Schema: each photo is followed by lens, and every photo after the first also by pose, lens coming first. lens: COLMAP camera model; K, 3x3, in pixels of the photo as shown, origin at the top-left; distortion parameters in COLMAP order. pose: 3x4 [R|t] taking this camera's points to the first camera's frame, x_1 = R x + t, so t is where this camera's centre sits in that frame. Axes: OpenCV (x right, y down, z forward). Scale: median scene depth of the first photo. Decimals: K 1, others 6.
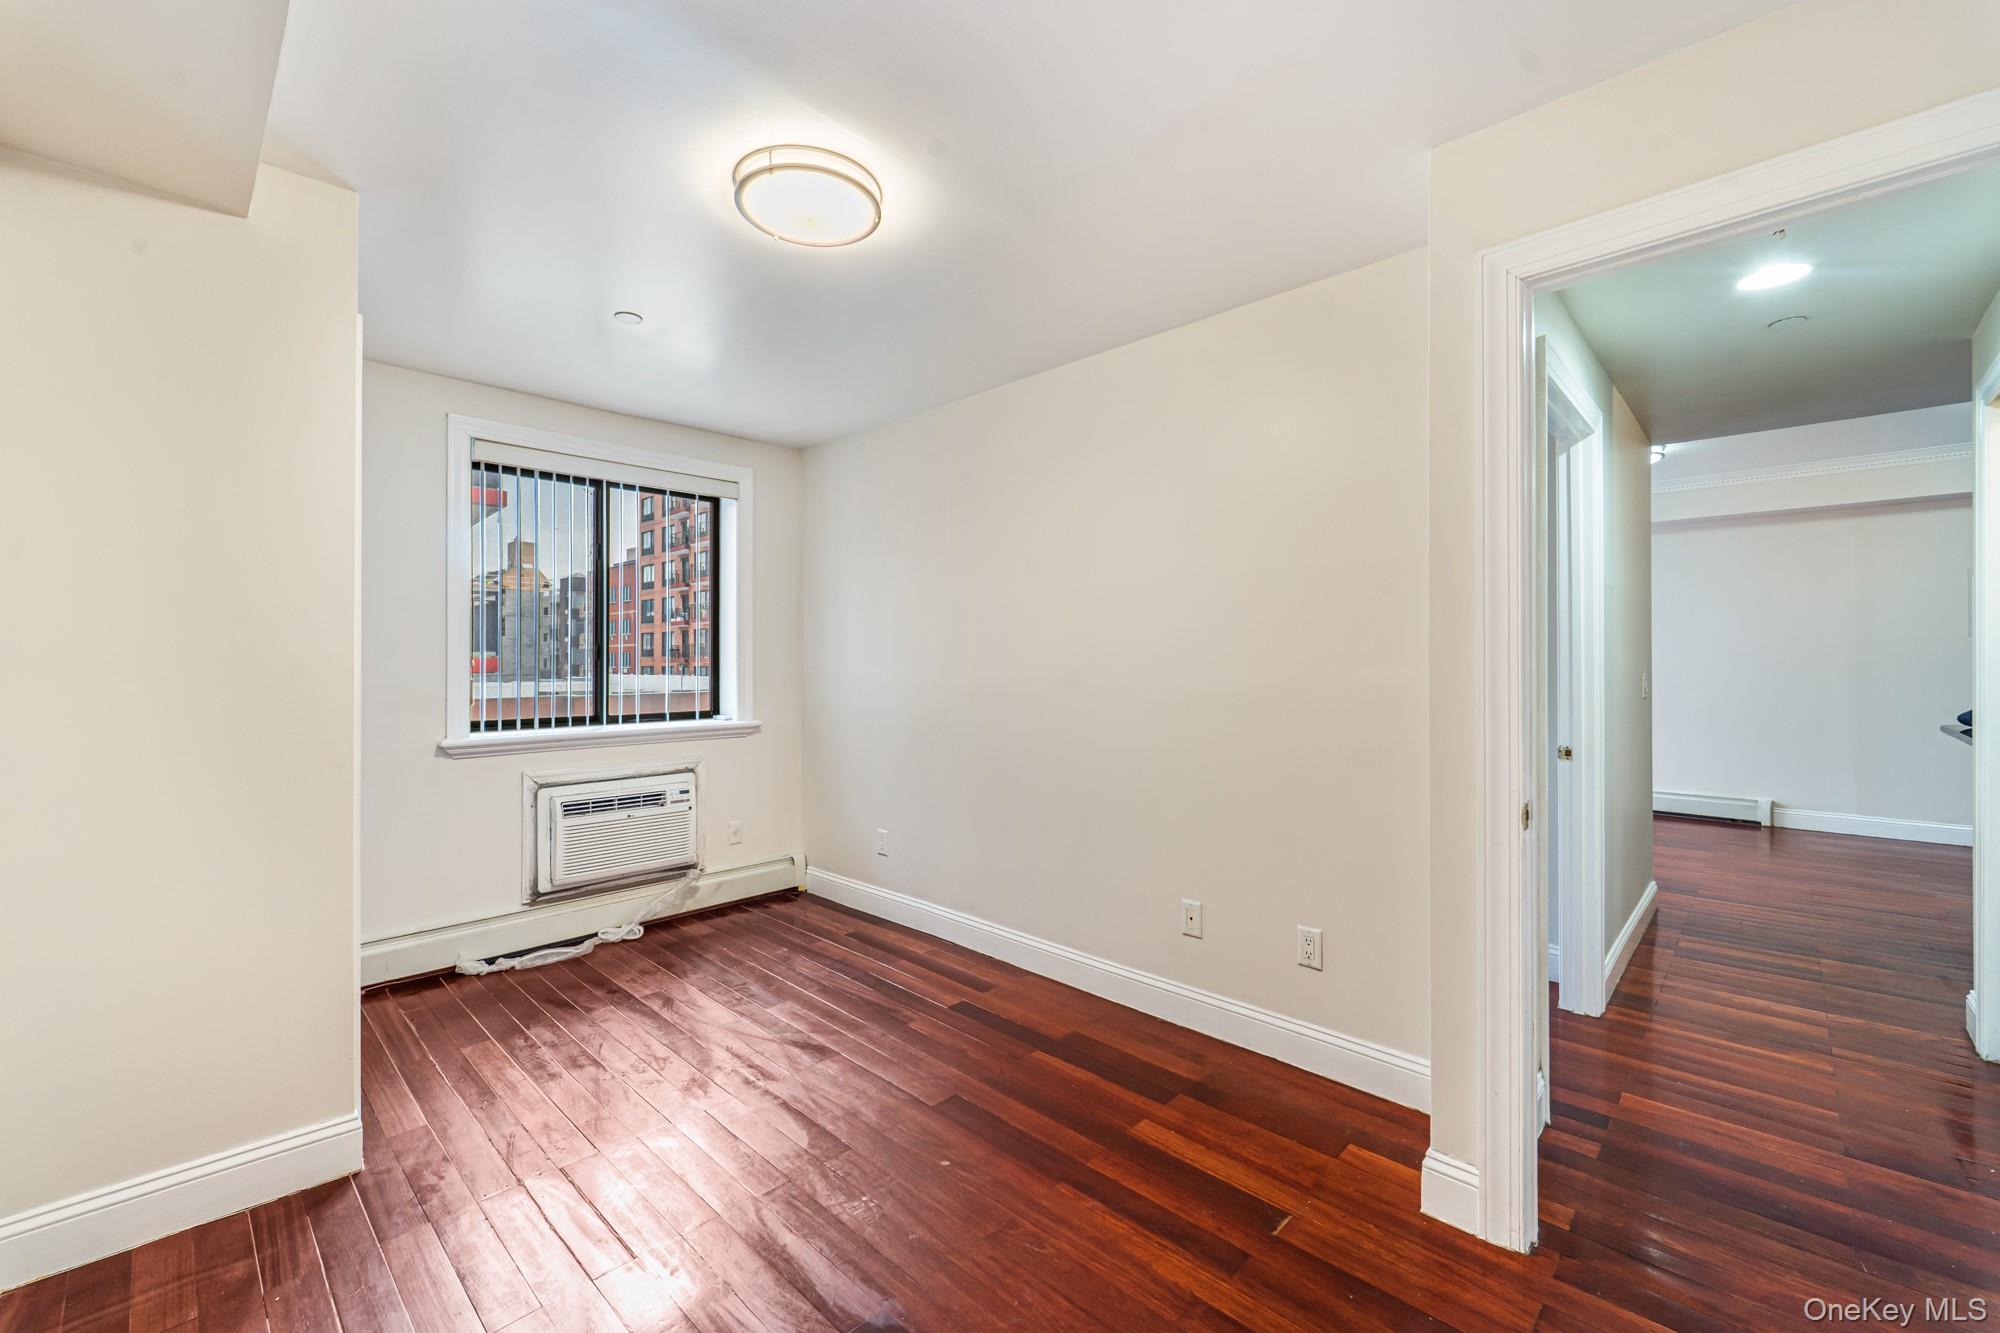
lens RADIAL K [[808.1, 0, 998.0], [0, 808.1, 667.9], [0, 0, 1]] dist [0.000790, -0.000409]
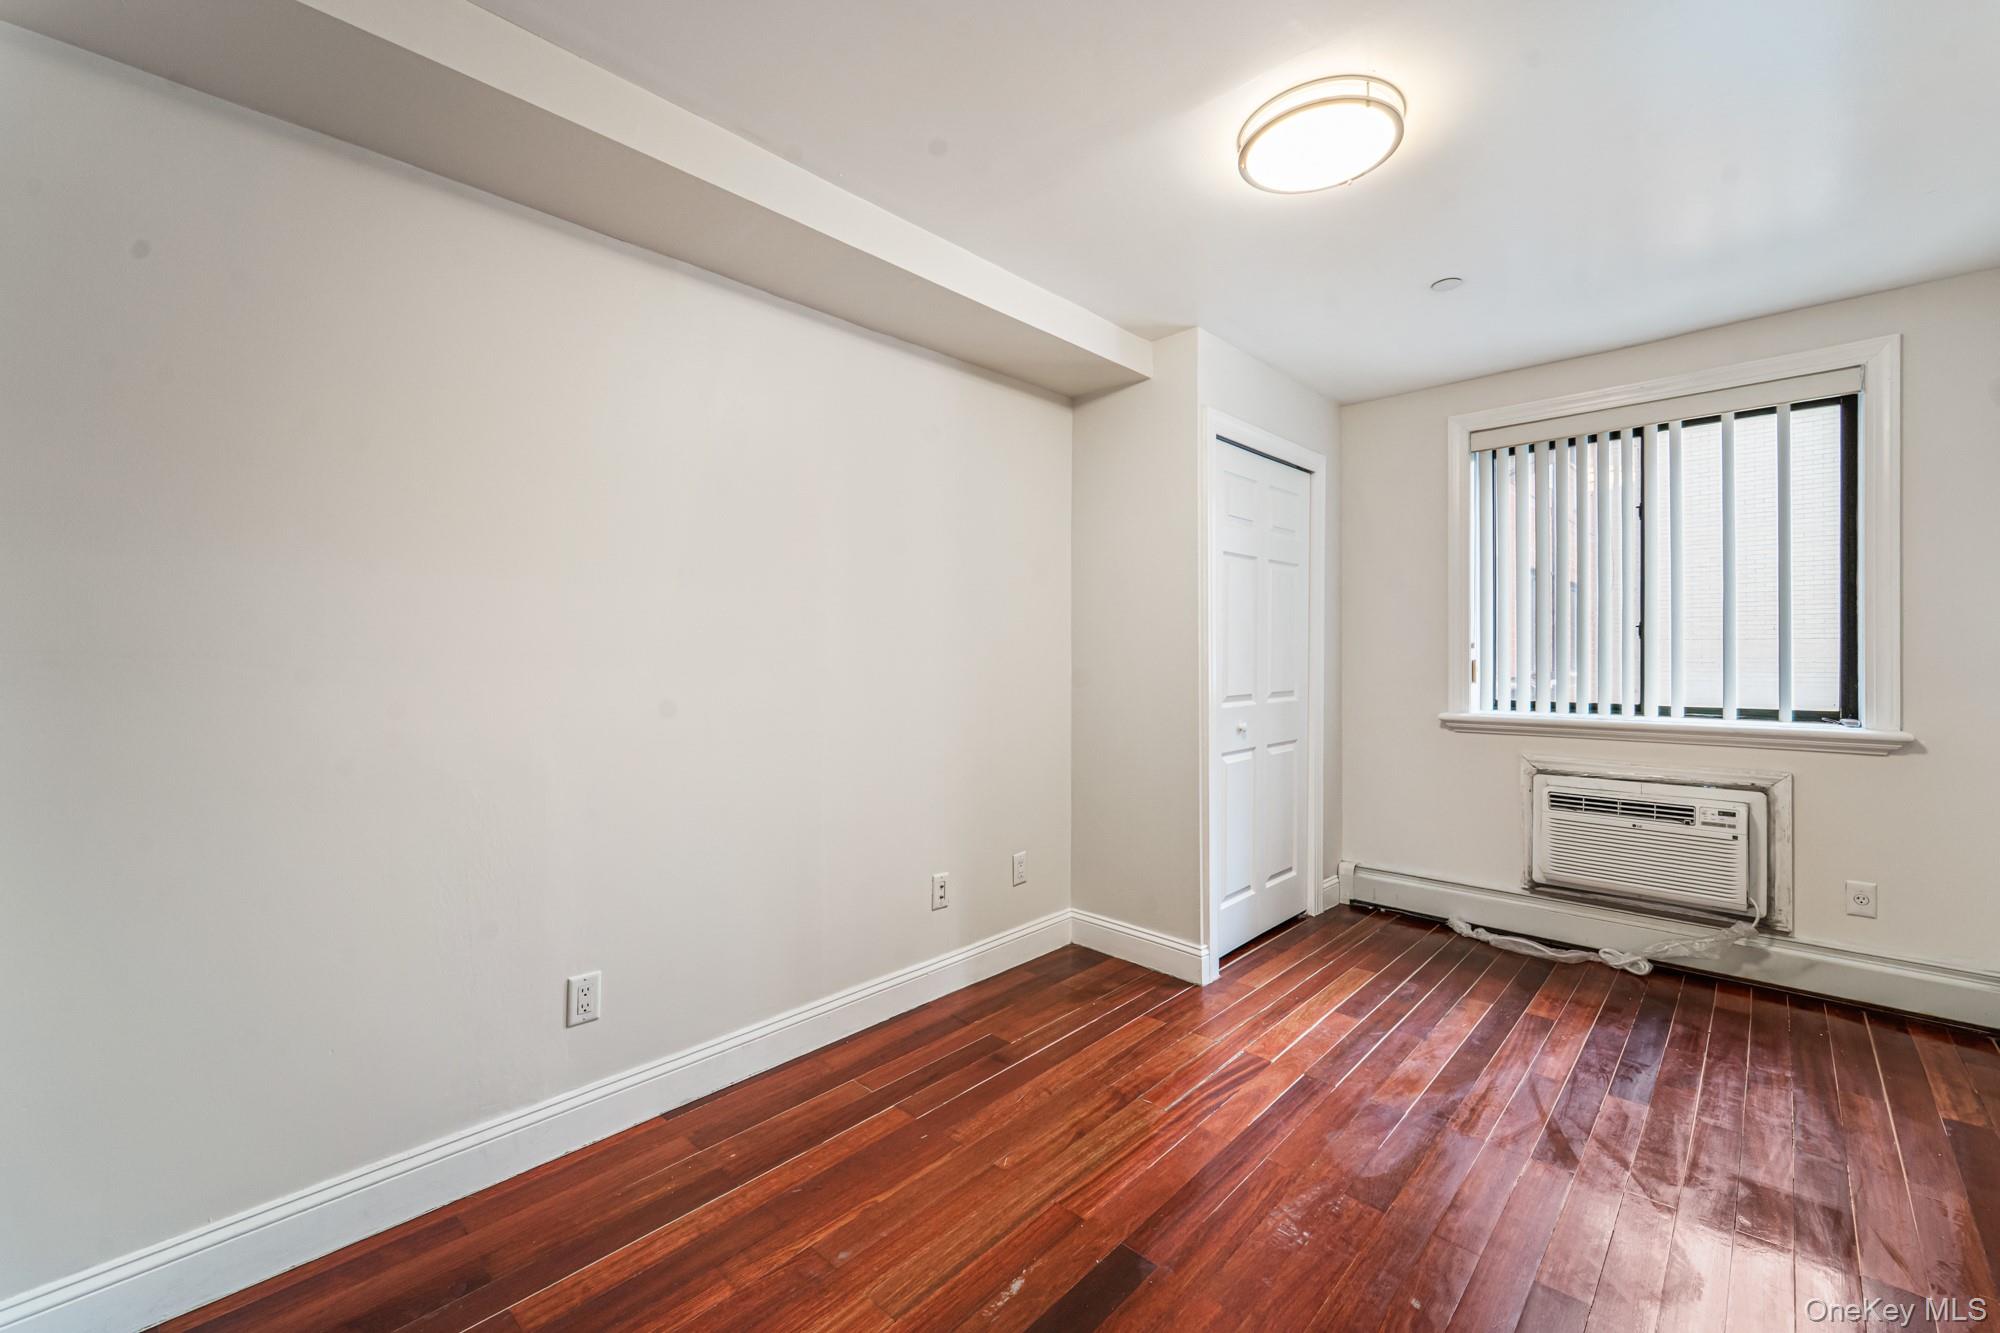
lens RADIAL K [[808.1, 0, 998.0], [0, 808.1, 667.9], [0, 0, 1]] dist [0.000790, -0.000409]
pose [[0.009363, 0.021932, -0.999716, 0.391763], [-0.003635, 0.999754, 0.021898, 0.004509], [0.999950, 0.003429, 0.009441, 0.353345]]
